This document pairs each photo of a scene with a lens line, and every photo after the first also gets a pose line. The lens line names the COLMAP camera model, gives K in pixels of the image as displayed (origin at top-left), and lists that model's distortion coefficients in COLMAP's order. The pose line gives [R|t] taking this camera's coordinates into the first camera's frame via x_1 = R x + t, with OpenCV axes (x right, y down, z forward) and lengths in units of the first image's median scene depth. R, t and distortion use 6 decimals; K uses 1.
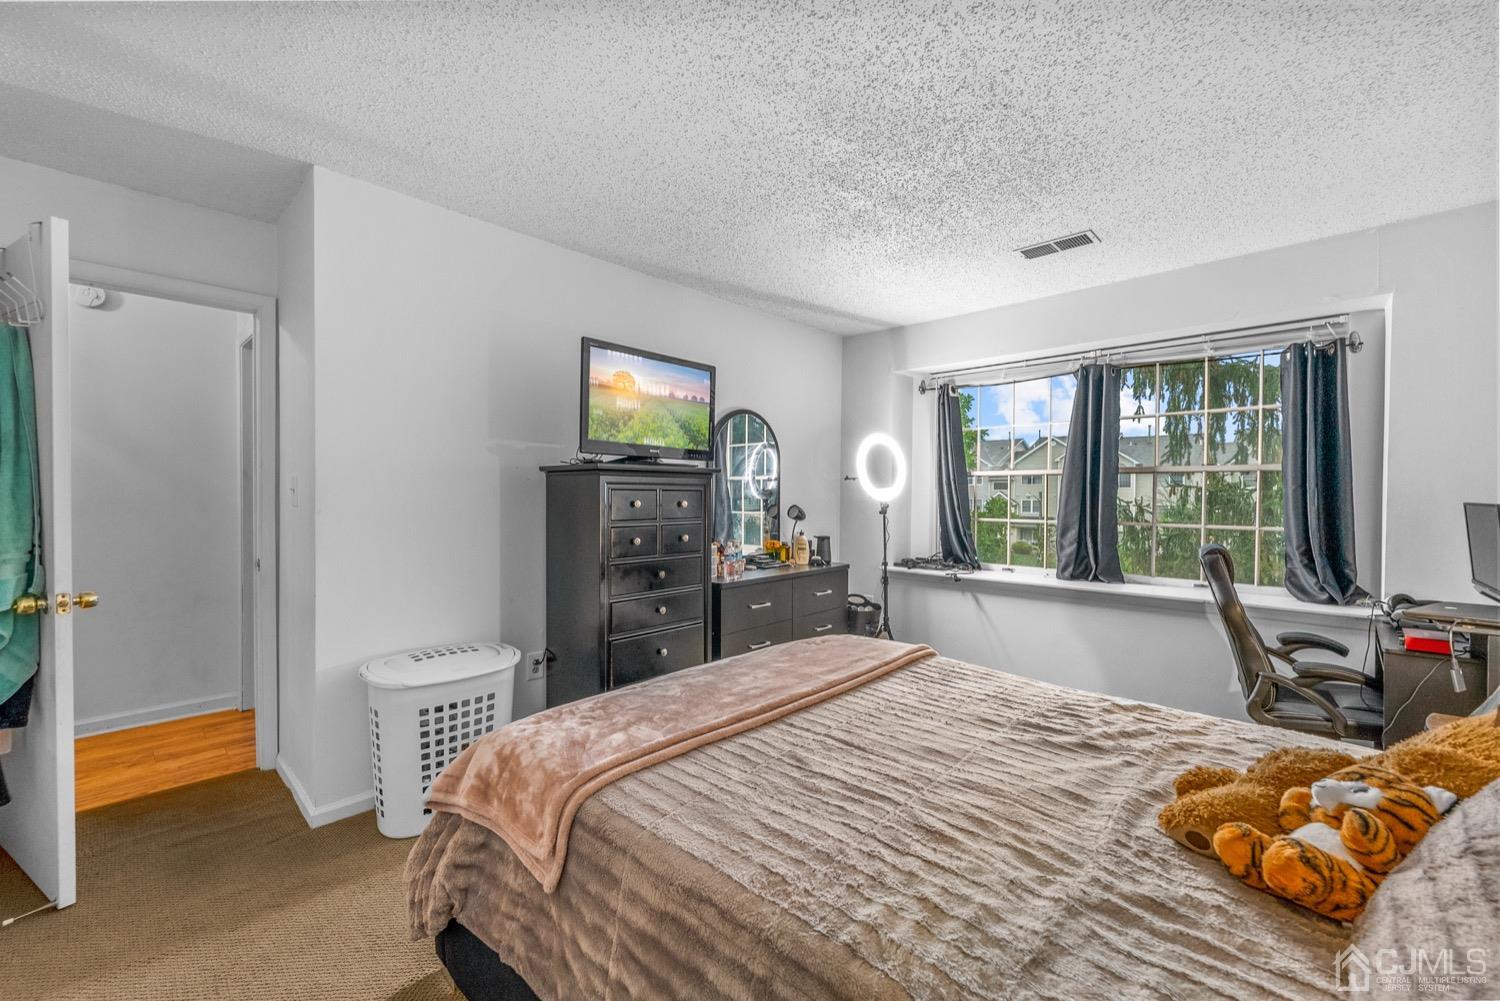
lens RADIAL K [[615.9, 0, 751.8], [0, 615.9, 502.6], [0, 0, 1]] dist [-0.002404, 0.000501]
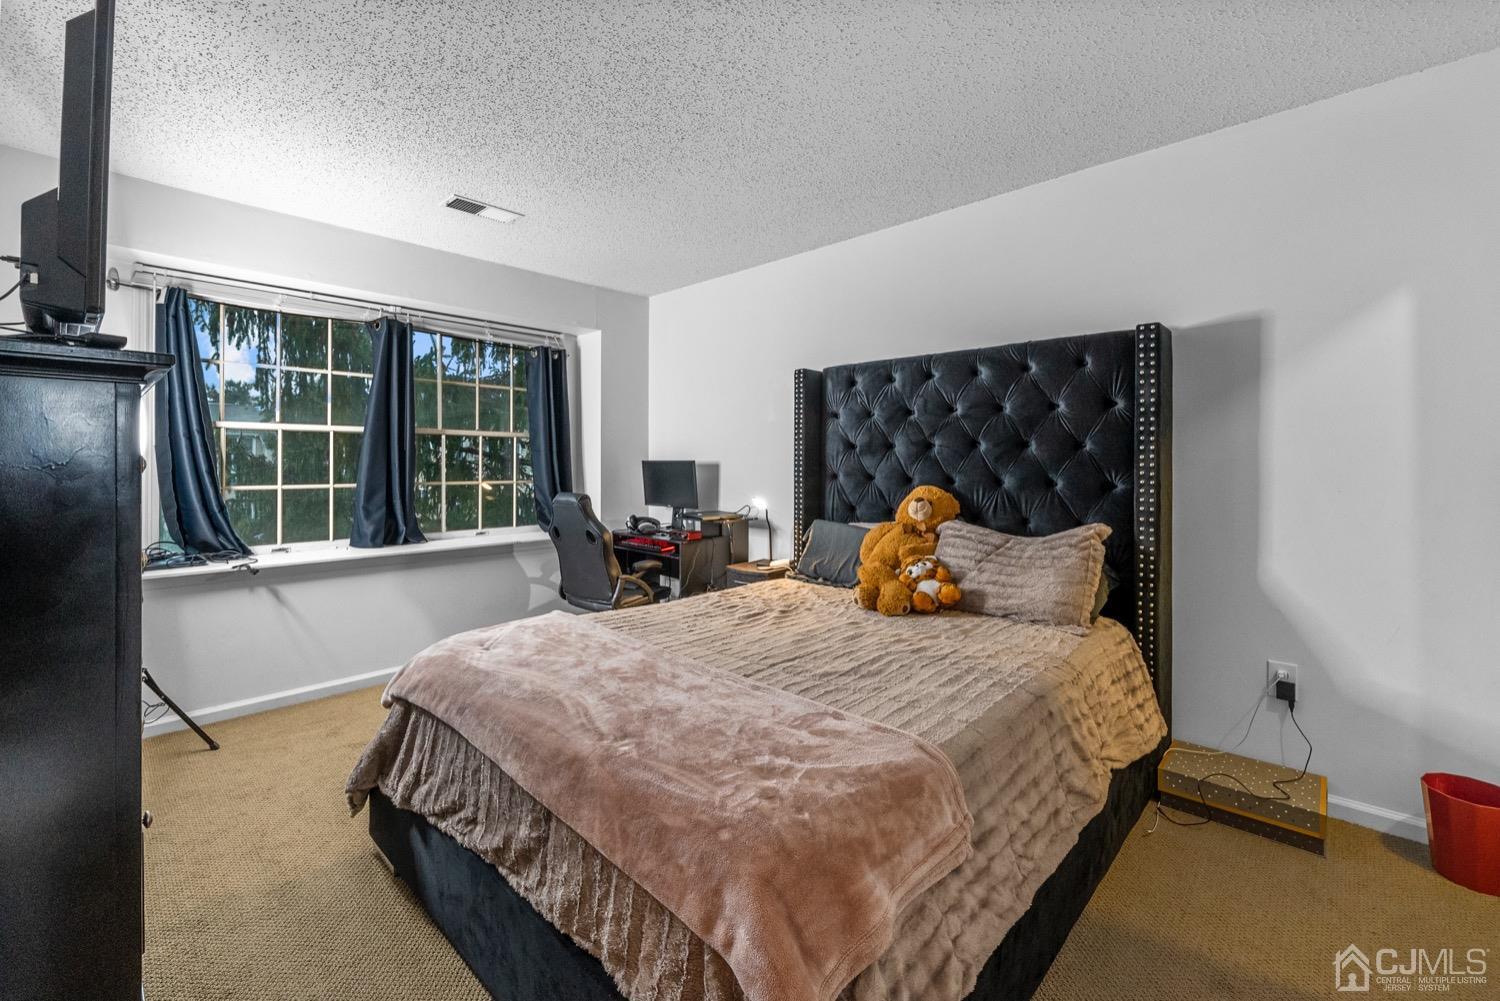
lens RADIAL K [[615.9, 0, 772.4], [0, 615.9, 457.0], [0, 0, 1]] dist [-0.002404, 0.000501]
pose [[-0.014056, 0.006385, 0.999881, -0.423460], [0.013414, 0.999891, -0.006196, 0.004057], [-0.999811, 0.013326, -0.014140, 0.432411]]
